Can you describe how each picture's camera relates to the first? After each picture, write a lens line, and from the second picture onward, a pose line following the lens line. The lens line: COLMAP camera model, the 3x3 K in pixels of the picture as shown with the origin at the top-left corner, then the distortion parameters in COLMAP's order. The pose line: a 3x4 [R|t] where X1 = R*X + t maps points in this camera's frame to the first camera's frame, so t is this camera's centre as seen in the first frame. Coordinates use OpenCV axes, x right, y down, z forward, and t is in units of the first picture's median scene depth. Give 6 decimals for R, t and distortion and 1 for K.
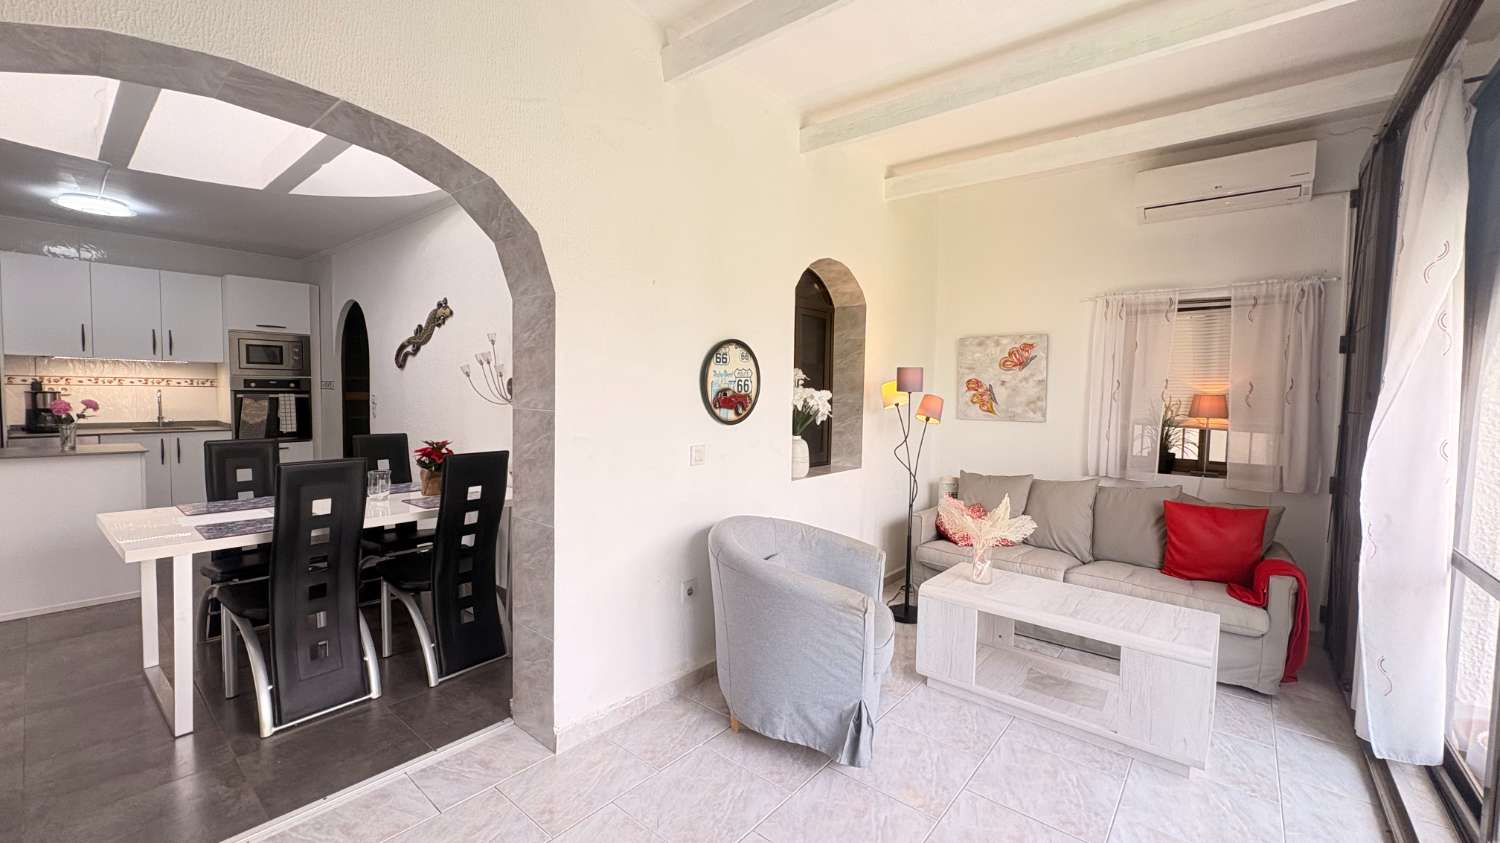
lens RADIAL K [[595.8, 0, 750.0], [0, 595.8, 421.5], [0, 0, 1]] dist [-0.000343, -0.000073]
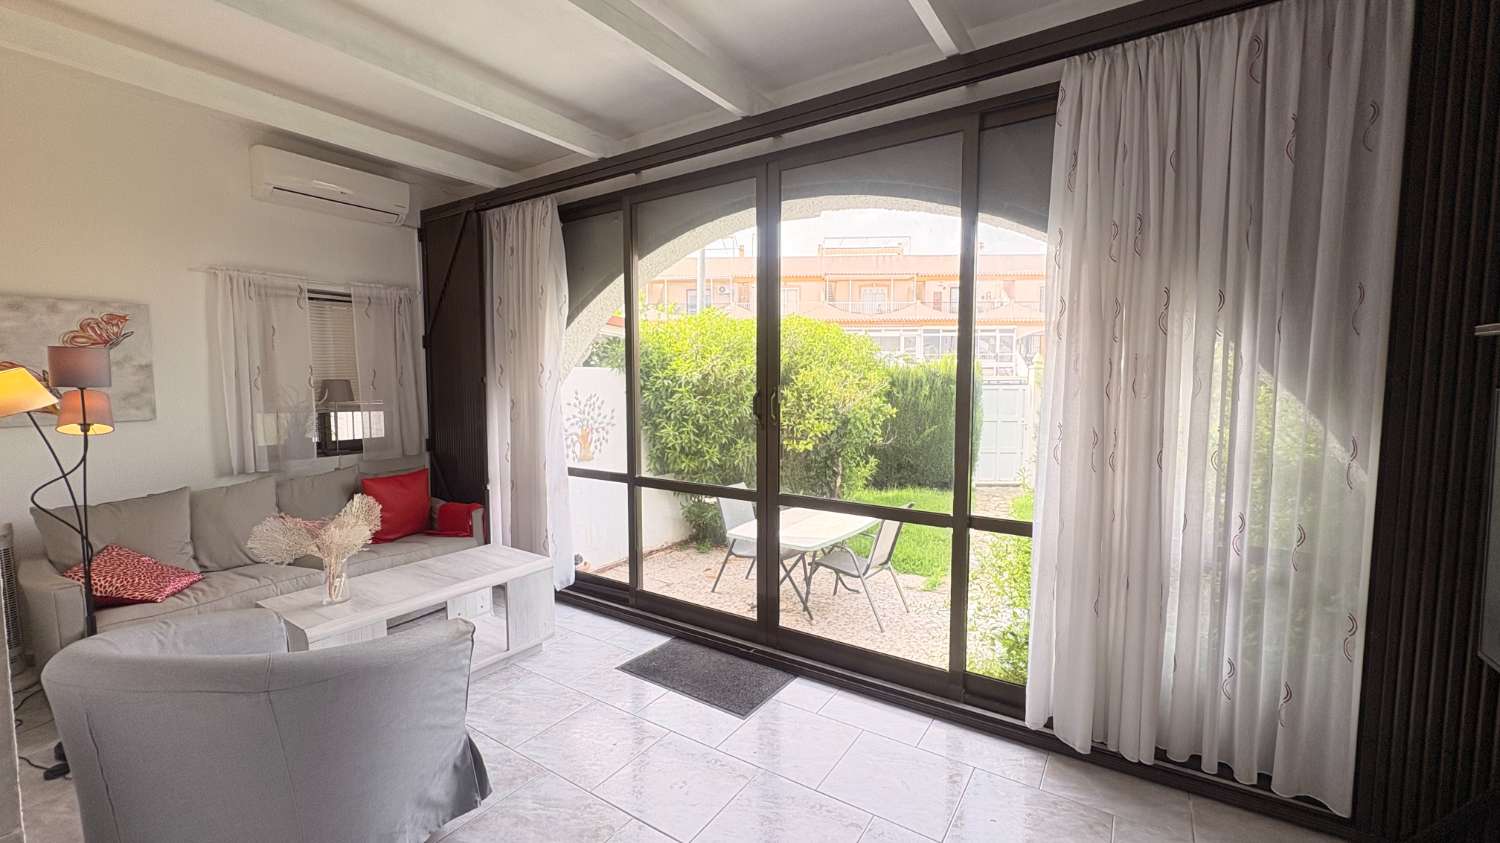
lens RADIAL K [[595.8, 0, 750.0], [0, 595.8, 421.5], [0, 0, 1]] dist [-0.000343, -0.000073]
pose [[-0.107628, -0.090457, 0.990067, -0.378229], [0.051841, 0.993987, 0.096451, -0.033771], [-0.992839, 0.061707, -0.102292, 0.340376]]
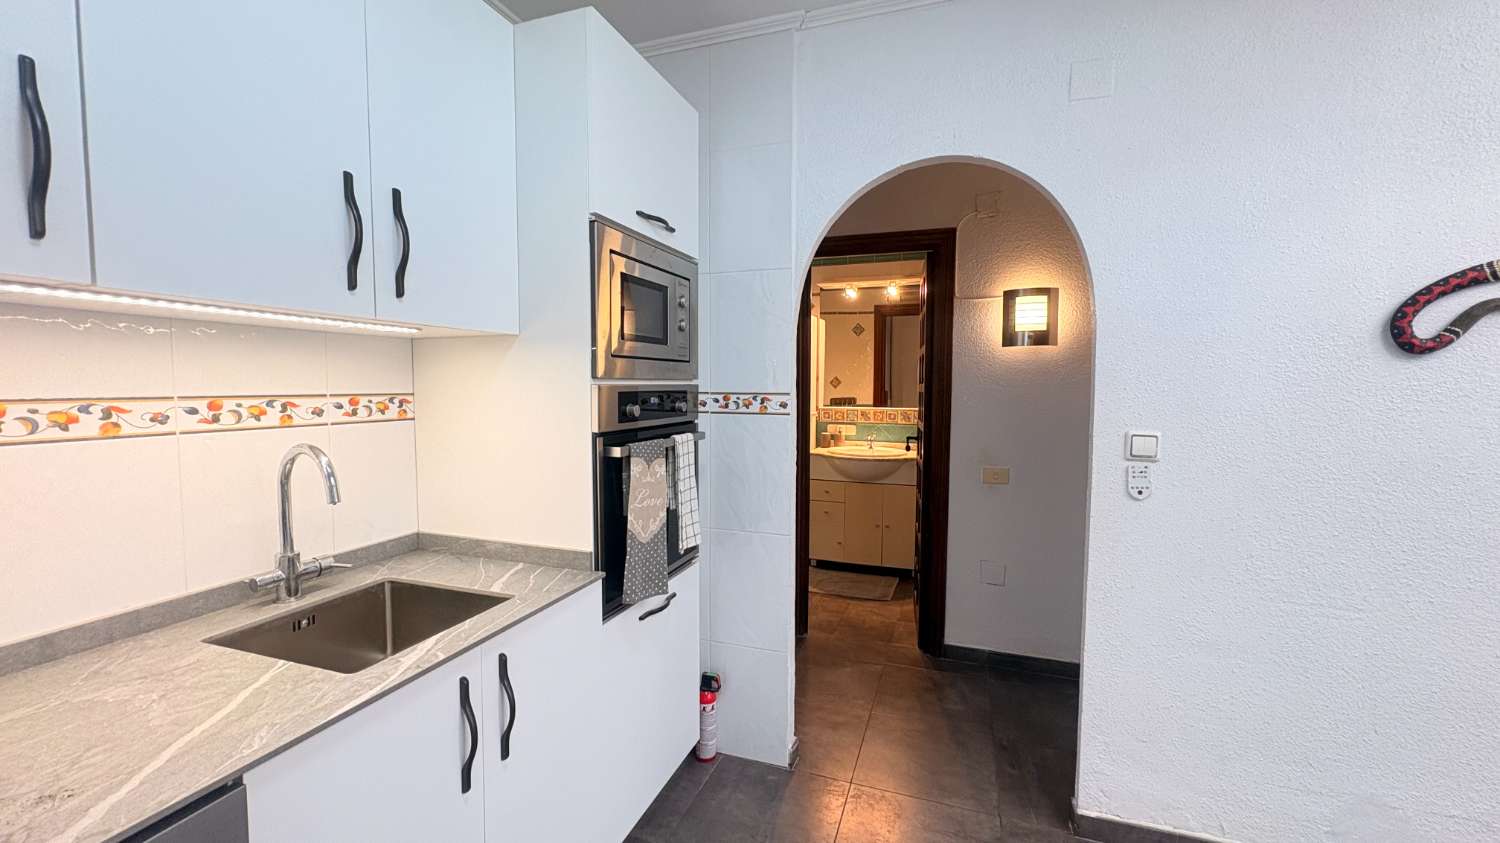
lens RADIAL K [[595.8, 0, 750.0], [0, 595.8, 421.5], [0, 0, 1]] dist [-0.000343, -0.000073]
pose [[0.939024, -0.036630, 0.341895, -1.244397], [0.032551, 0.999314, 0.017662, -0.084008], [-0.342307, -0.005456, 0.939572, 0.986961]]
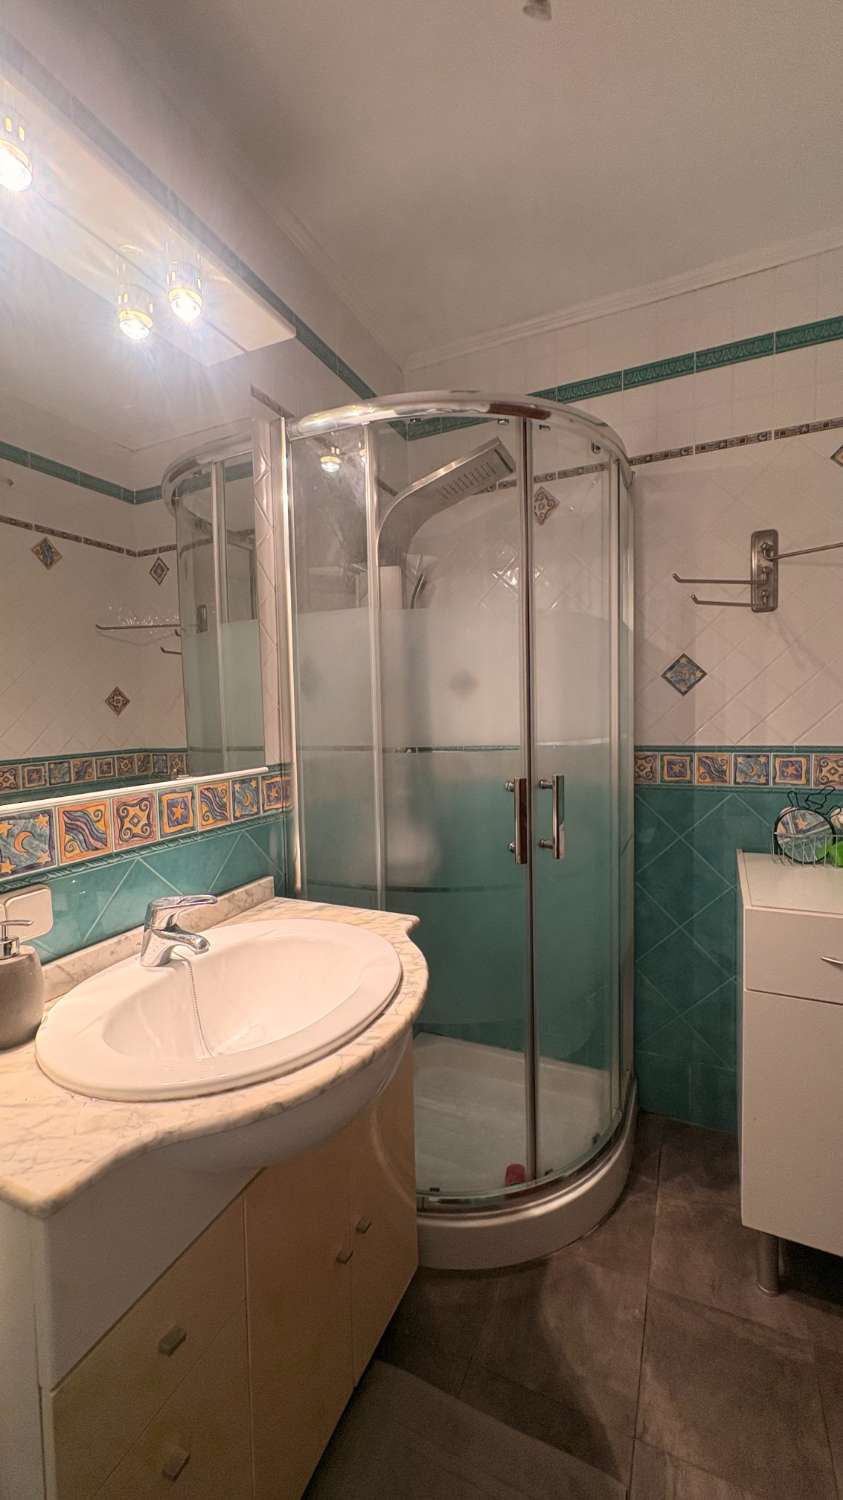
lens RADIAL K [[595.8, 0, 421.5], [0, 595.8, 750.0], [0, 0, 1]] dist [-0.000343, -0.000073]
pose [[-0.256465, -0.075136, 0.963629, -0.906576], [0.068882, 0.993018, 0.095760, -0.116877], [-0.964096, 0.090935, -0.249499, 1.952224]]
